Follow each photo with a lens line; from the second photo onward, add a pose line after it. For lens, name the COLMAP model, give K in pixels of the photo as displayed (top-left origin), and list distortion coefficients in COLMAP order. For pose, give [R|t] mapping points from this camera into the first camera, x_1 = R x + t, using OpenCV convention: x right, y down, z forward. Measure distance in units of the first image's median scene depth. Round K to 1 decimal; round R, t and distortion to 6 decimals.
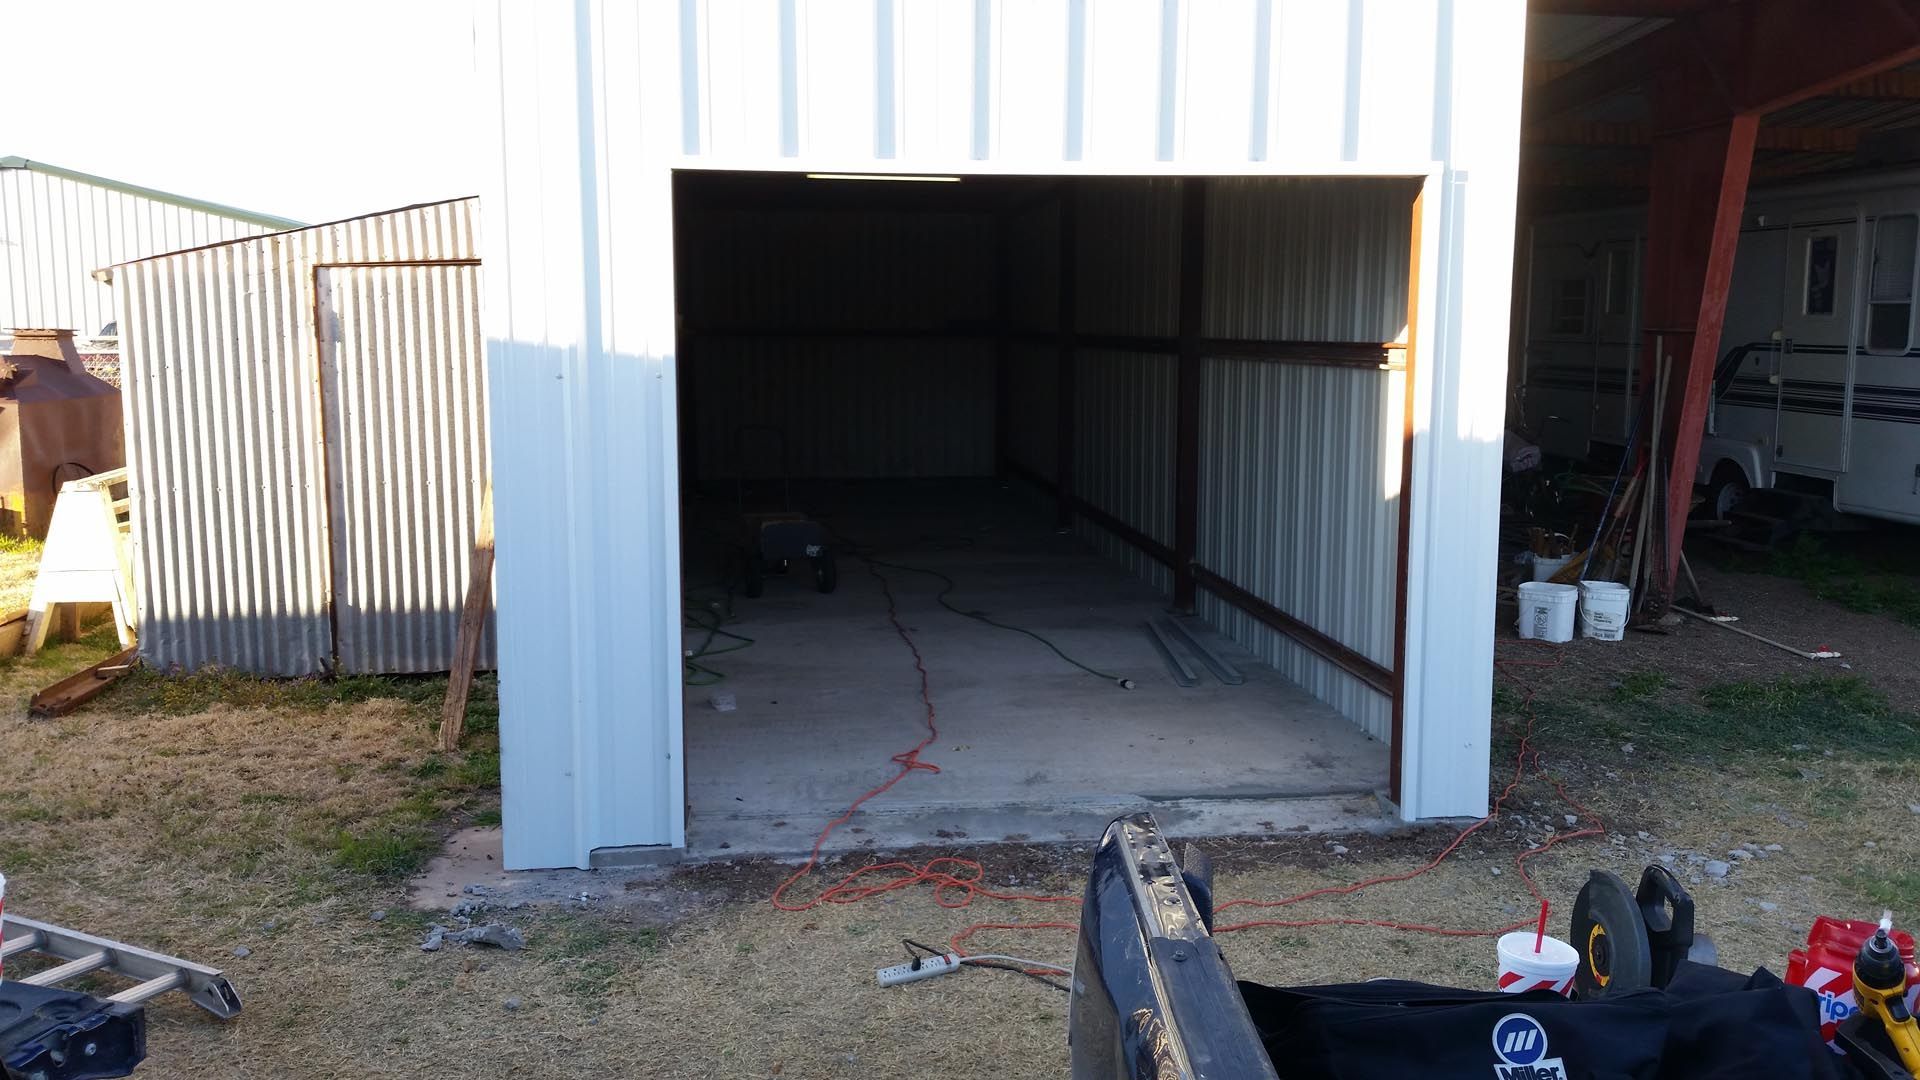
lens RADIAL K [[1589.8, 0, 966.9], [0, 1589.8, 513.5], [0, 0, 1]] dist [0.074885, -0.125380]
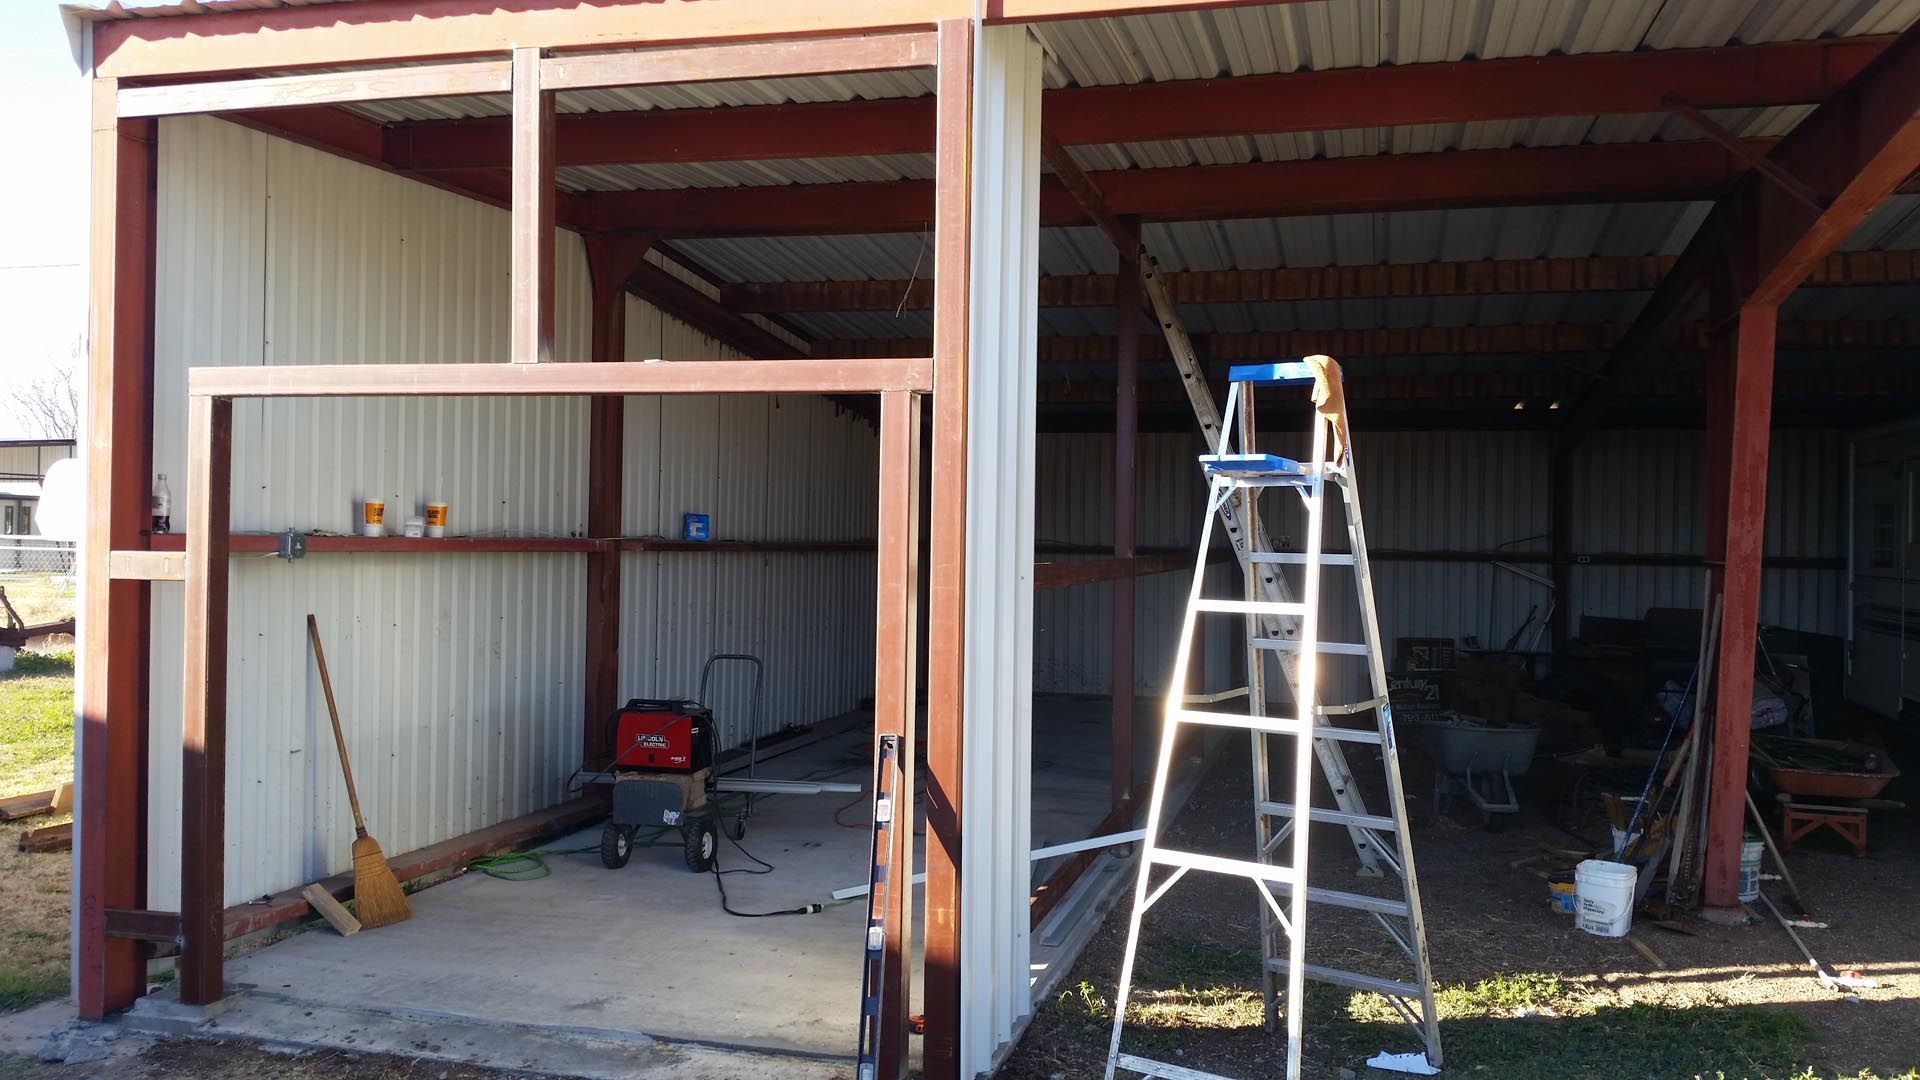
lens RADIAL K [[1589.8, 0, 966.9], [0, 1589.8, 513.5], [0, 0, 1]] dist [0.074885, -0.125380]
pose [[0.927578, 0.010451, -0.373484, 0.403808], [-0.060017, 0.990796, -0.121331, -0.015794], [0.368778, 0.134960, 0.919668, 0.092196]]
